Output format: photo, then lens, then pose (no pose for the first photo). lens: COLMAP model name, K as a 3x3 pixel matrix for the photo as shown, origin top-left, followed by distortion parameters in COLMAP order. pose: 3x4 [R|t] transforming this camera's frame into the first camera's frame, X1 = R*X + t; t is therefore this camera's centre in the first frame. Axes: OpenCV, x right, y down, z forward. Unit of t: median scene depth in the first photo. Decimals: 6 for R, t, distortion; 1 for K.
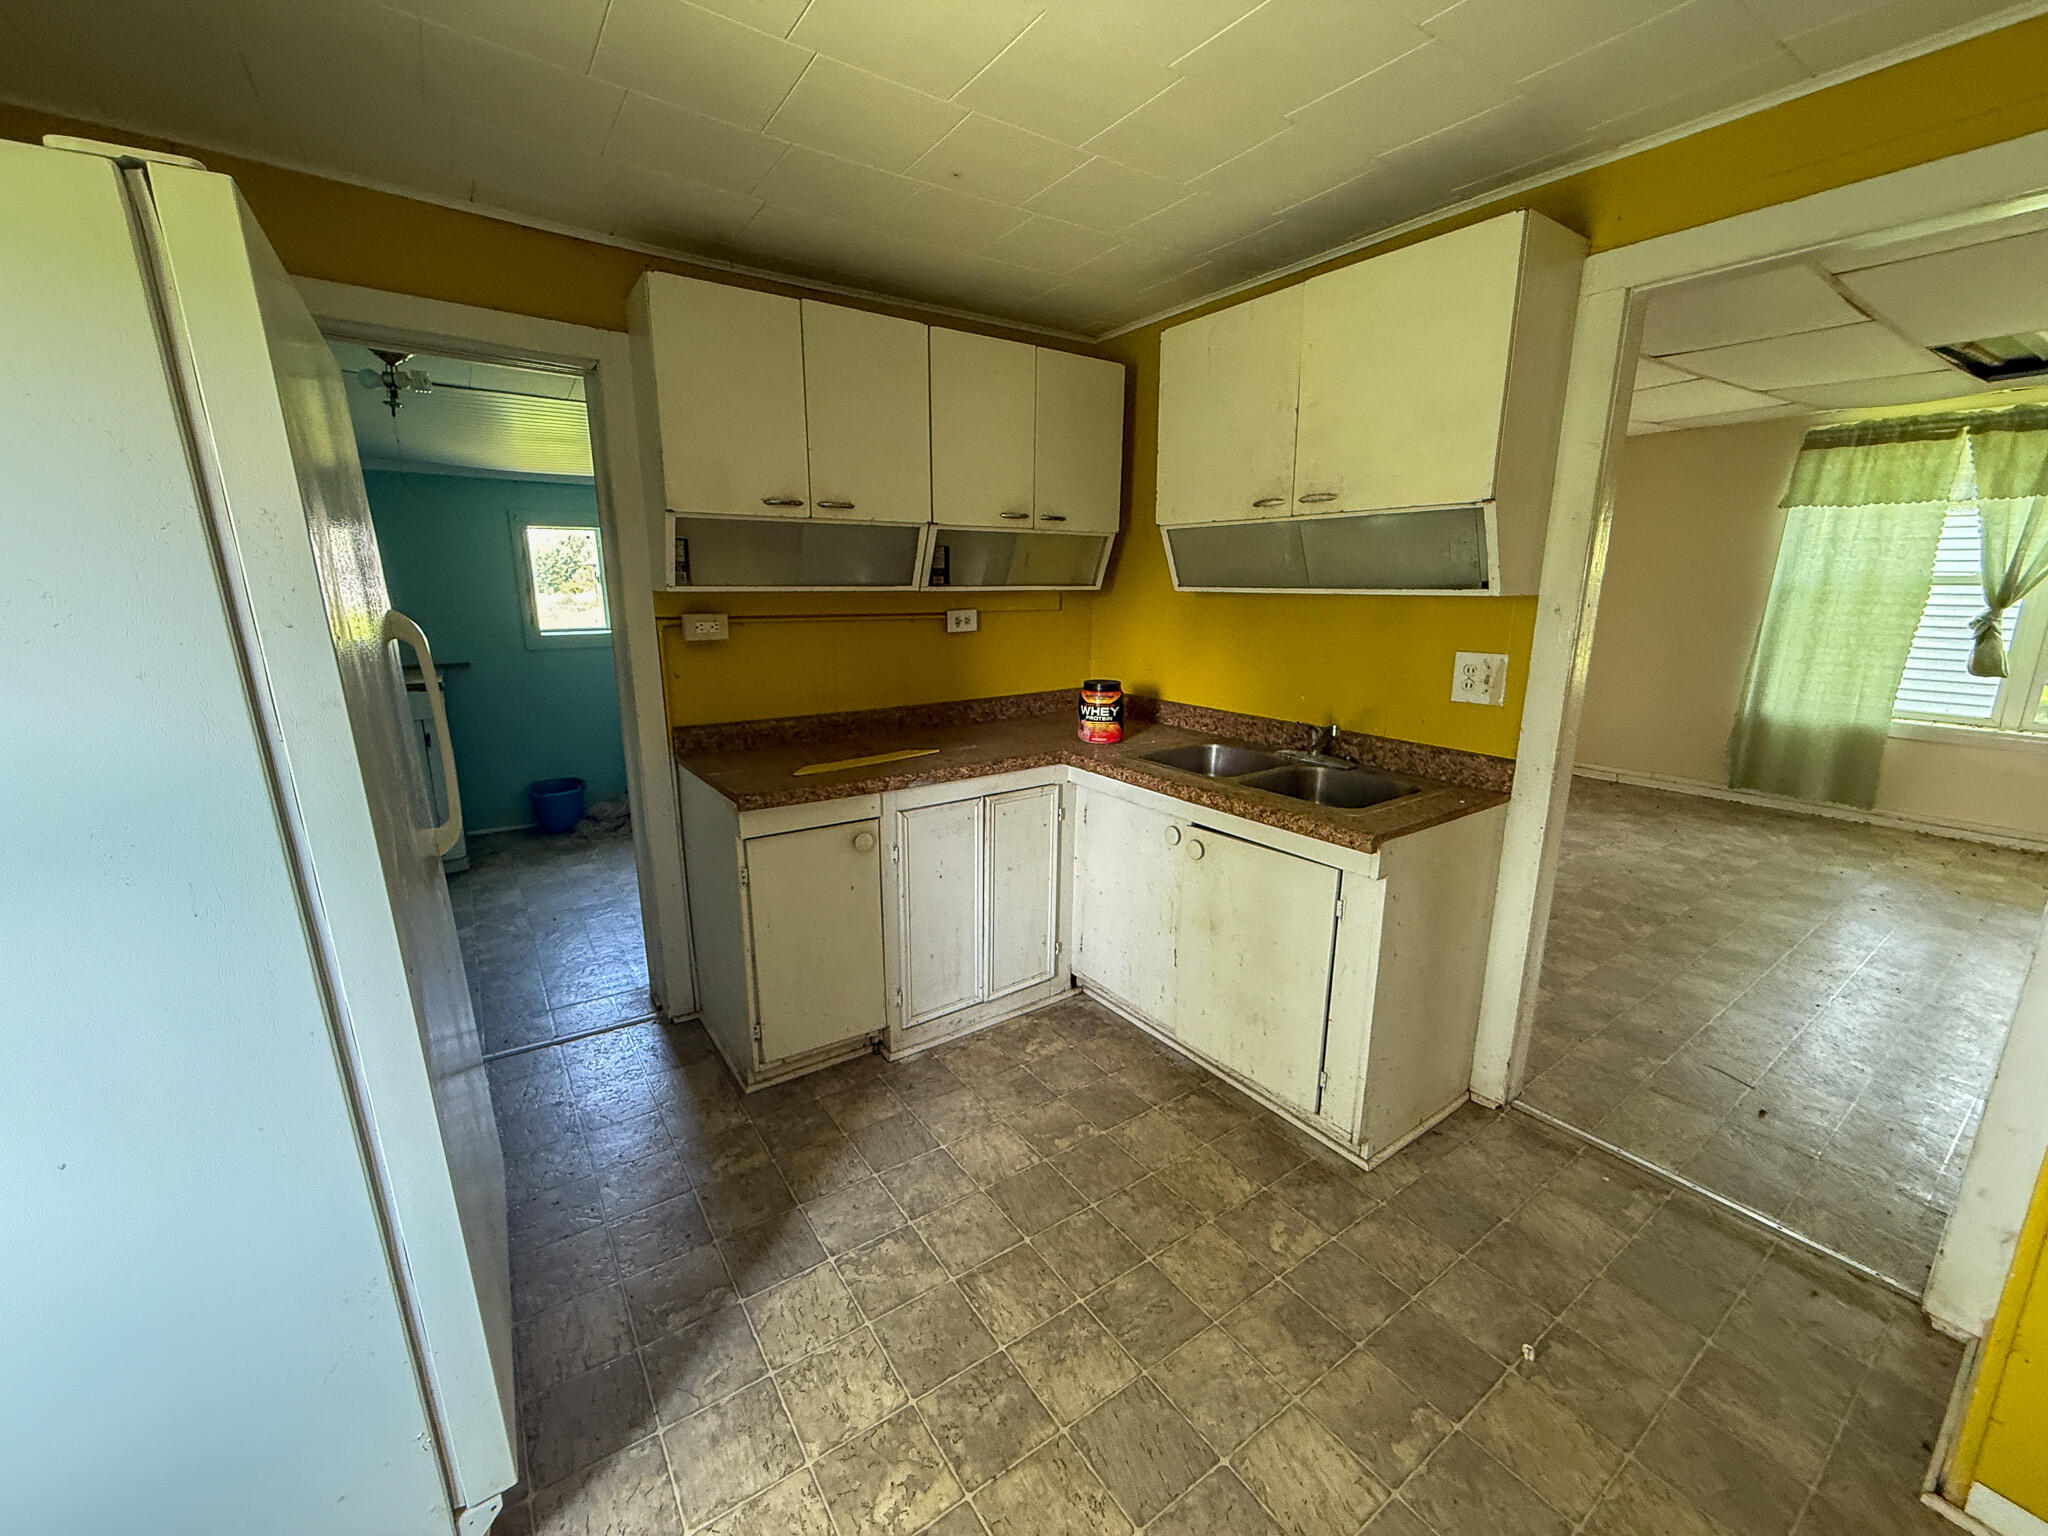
lens RADIAL K [[808.2, 0, 1026.3], [0, 808.2, 770.4], [0, 0, 1]] dist [-0.002797, 0.000439]
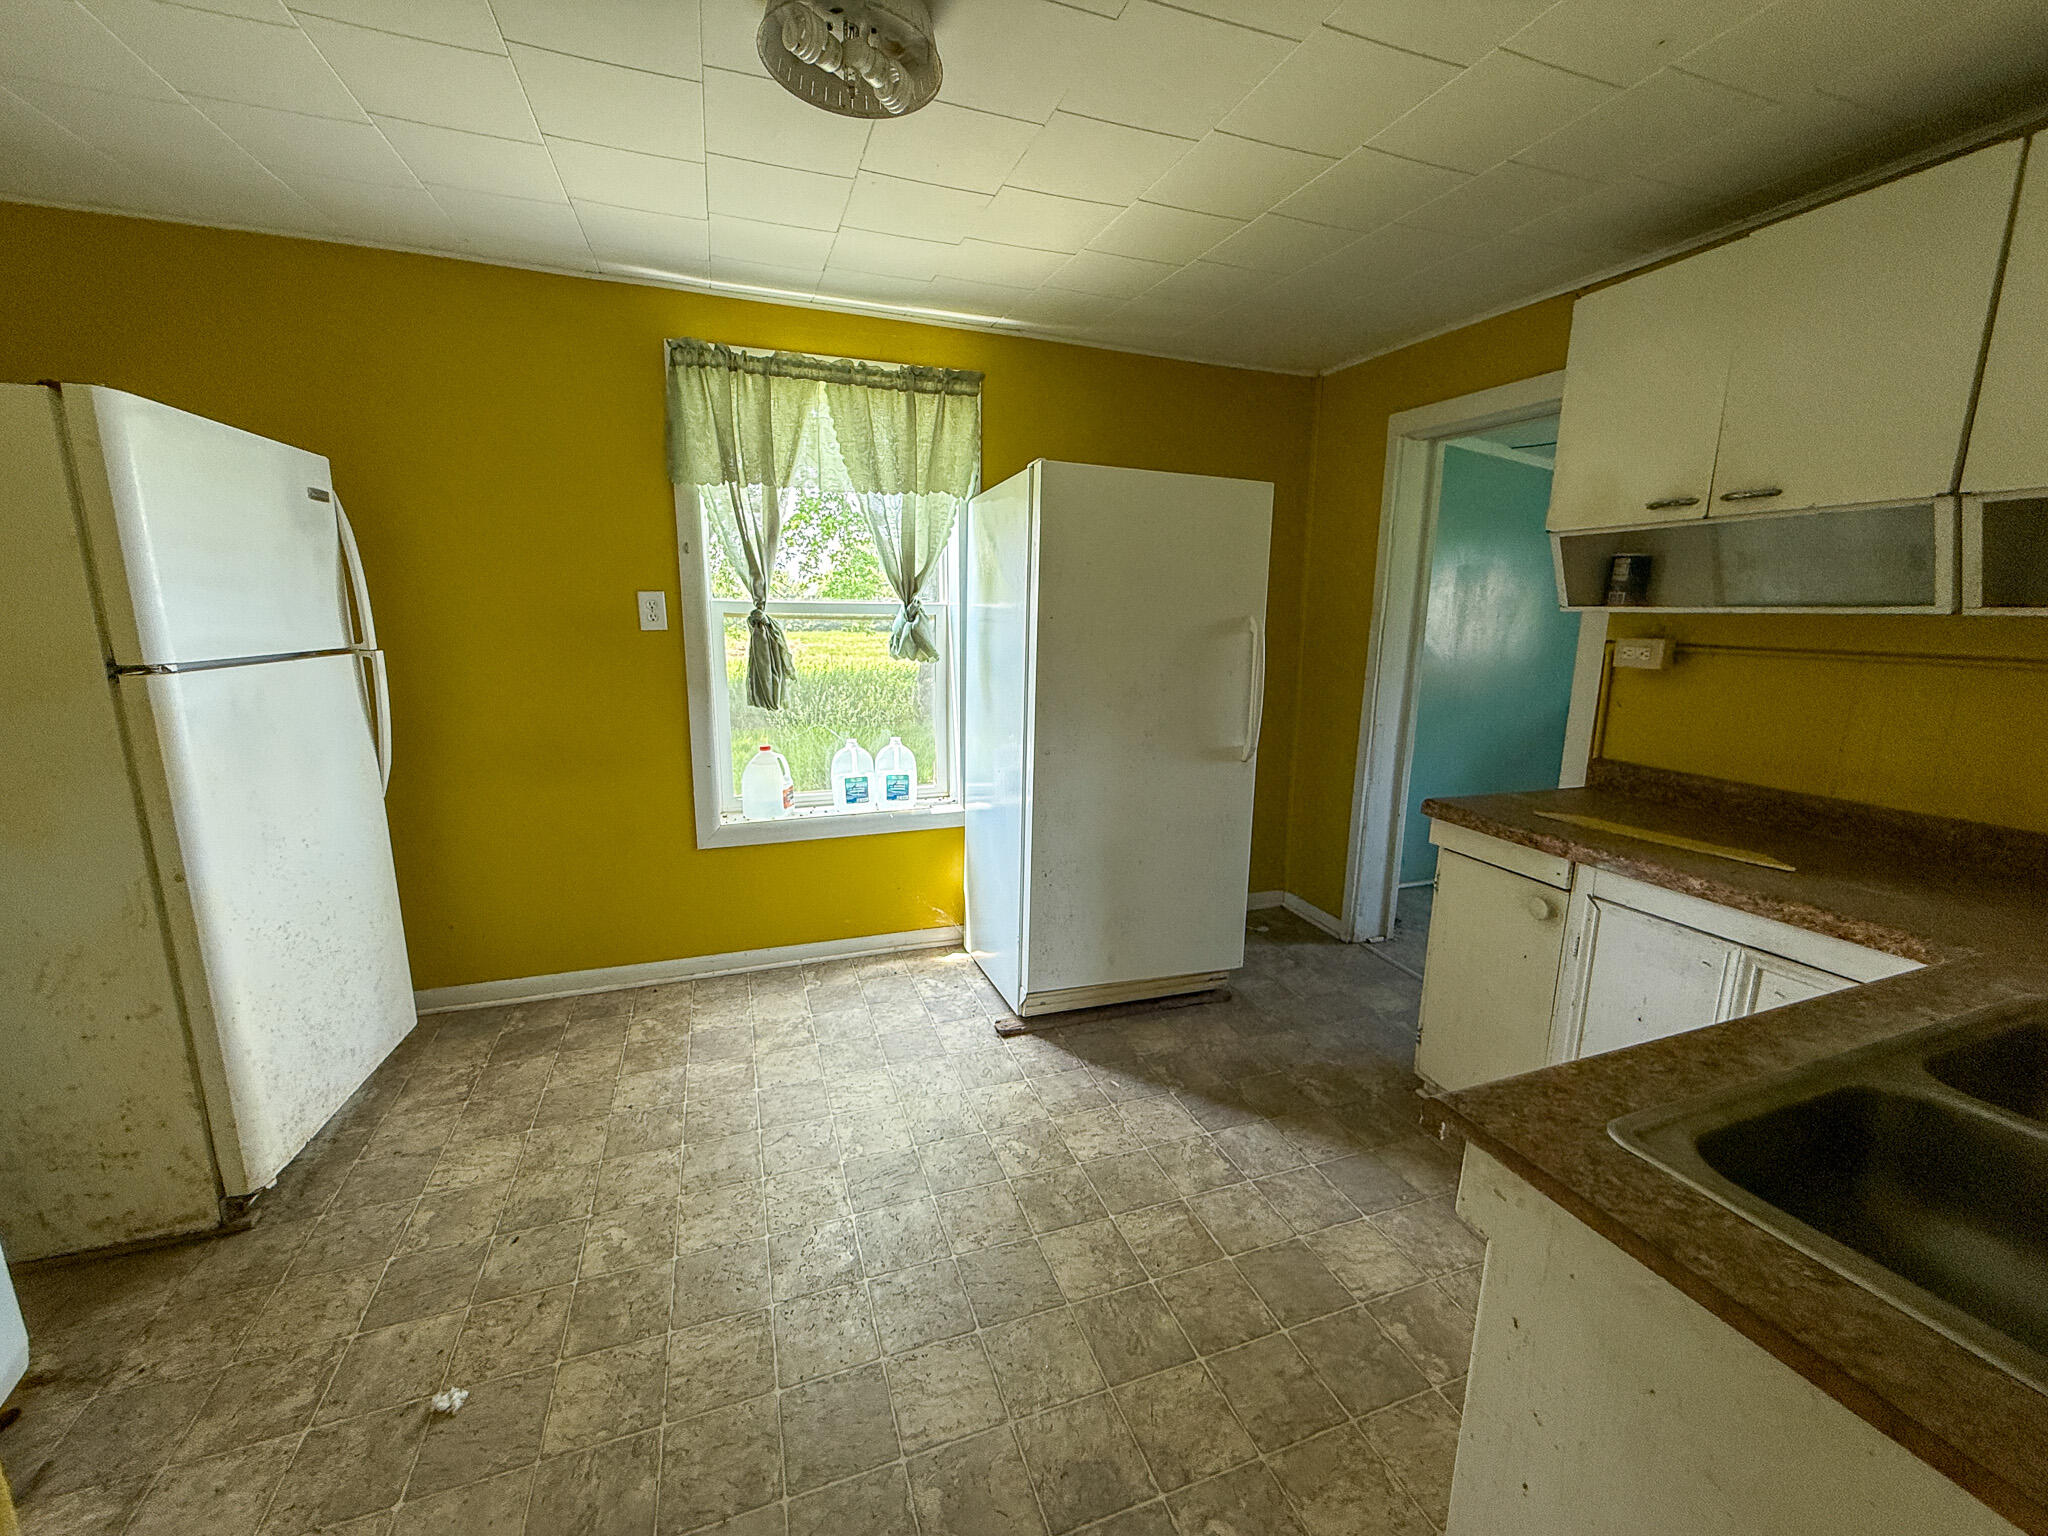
lens RADIAL K [[808.2, 0, 1014.8], [0, 808.2, 768.5], [0, 0, 1]] dist [-0.002797, 0.000439]
pose [[-0.257568, 0.182016, -0.948962, 0.756074], [-0.233140, 0.941375, 0.243840, -0.133164], [0.937712, 0.284047, -0.200032, 0.664970]]
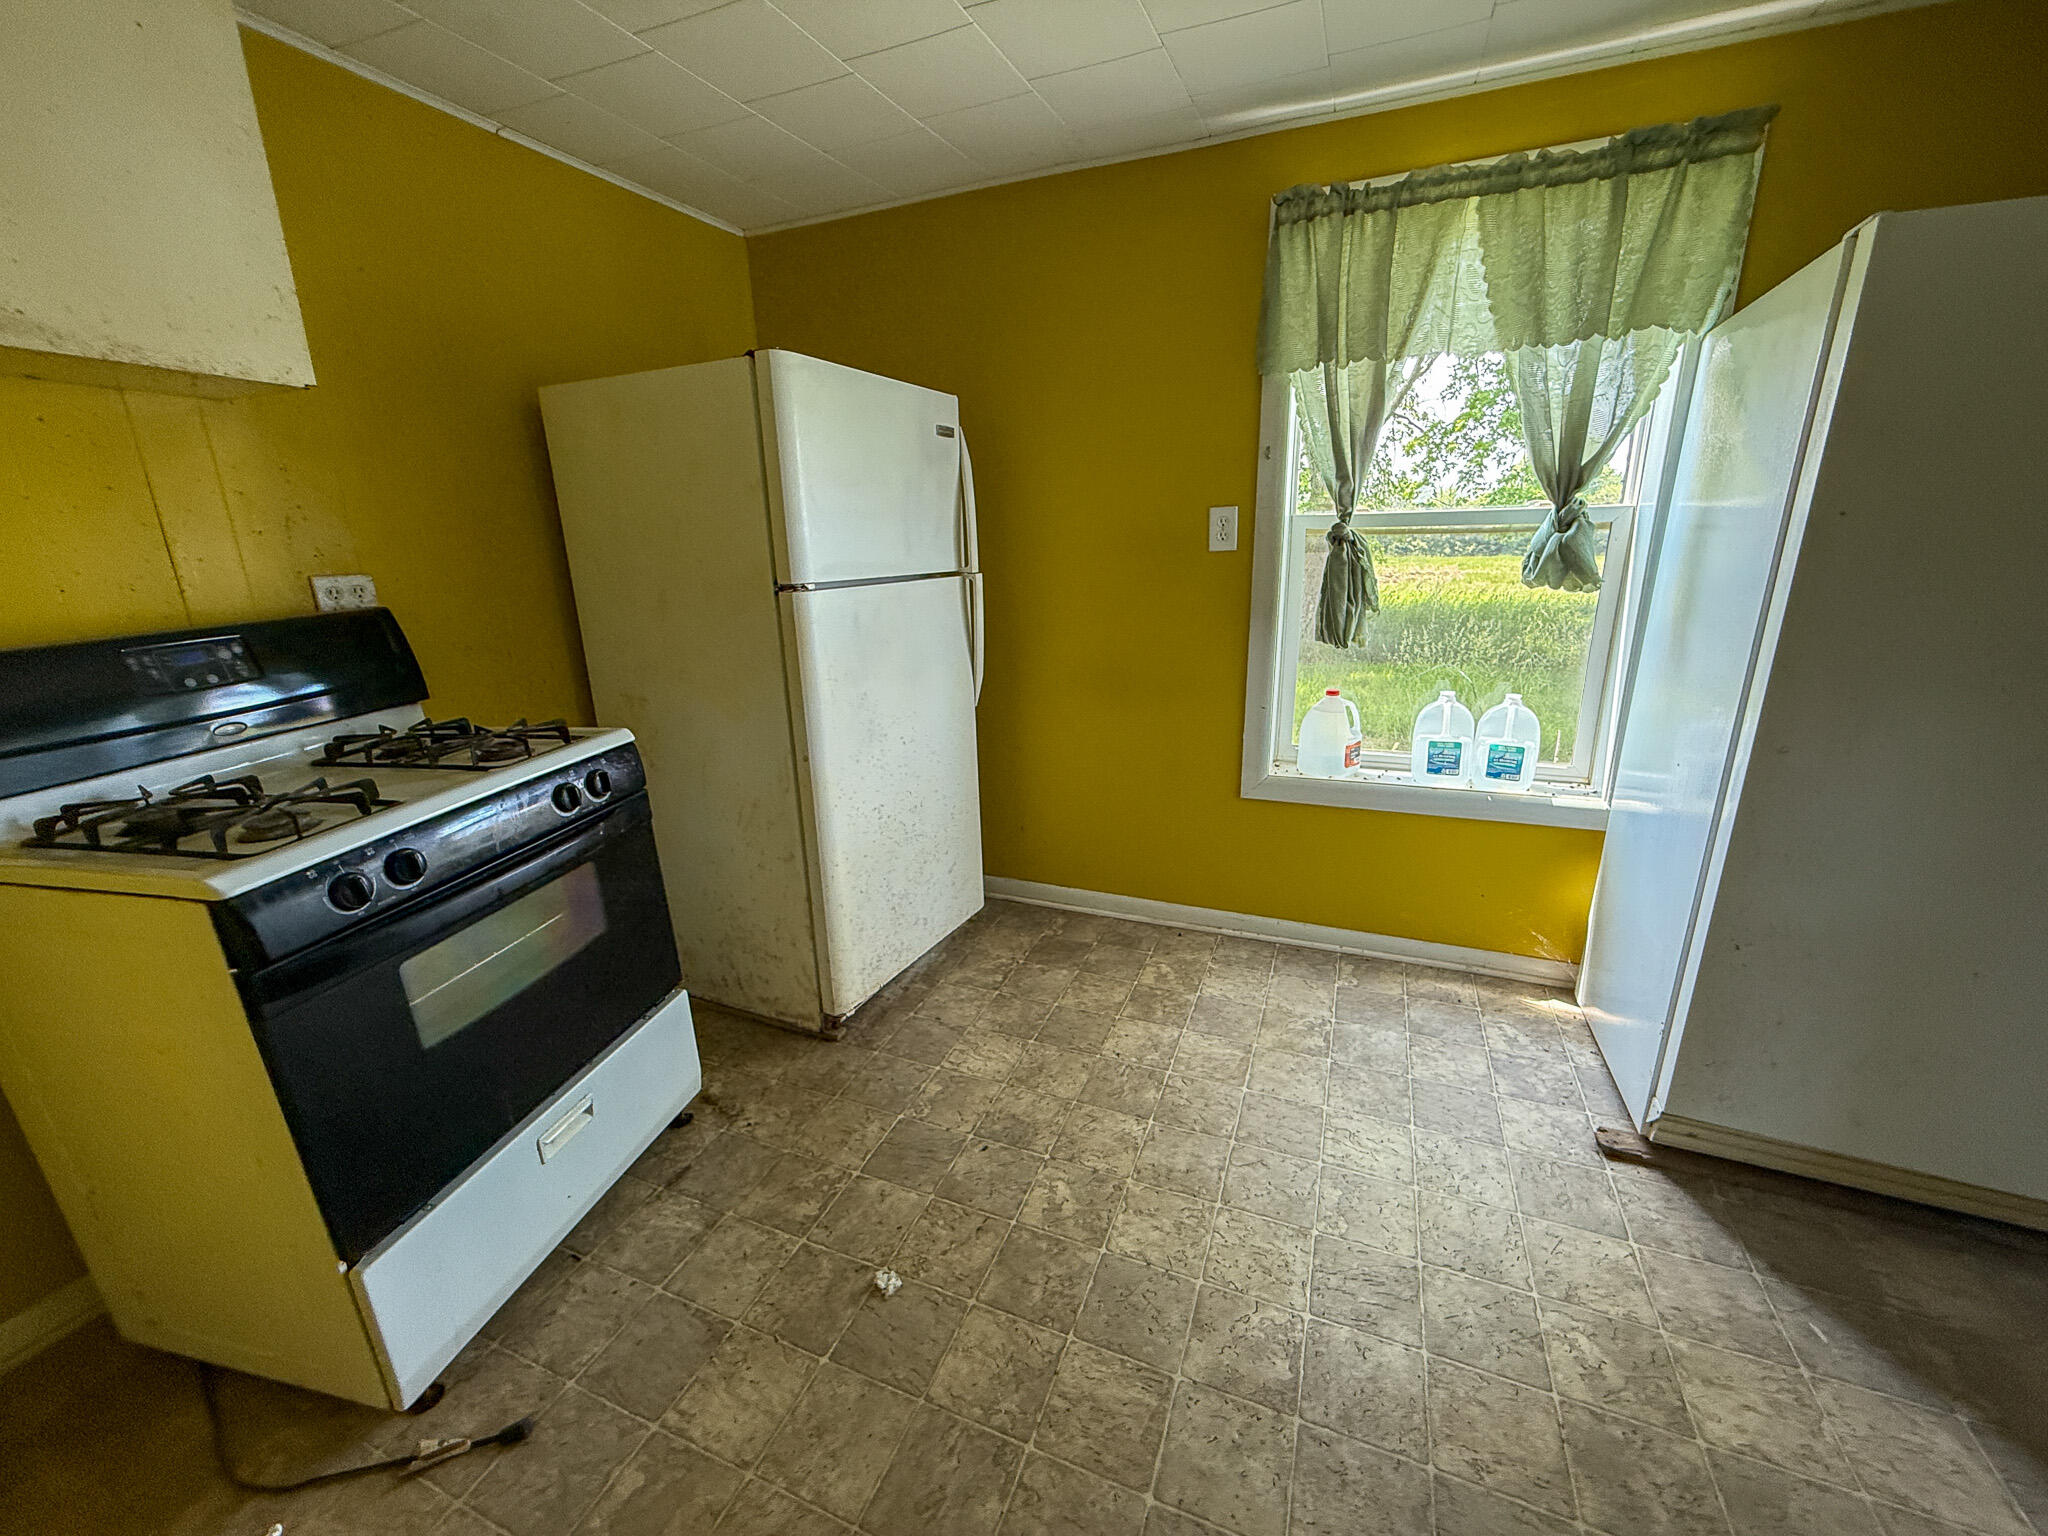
lens RADIAL K [[808.2, 0, 1024.8], [0, 808.2, 766.2], [0, 0, 1]] dist [-0.002797, 0.000439]
pose [[-0.839646, 0.163604, -0.517908, 0.606721], [-0.103976, 0.887499, 0.448925, -0.117524], [0.533089, 0.430788, -0.728174, 0.642212]]
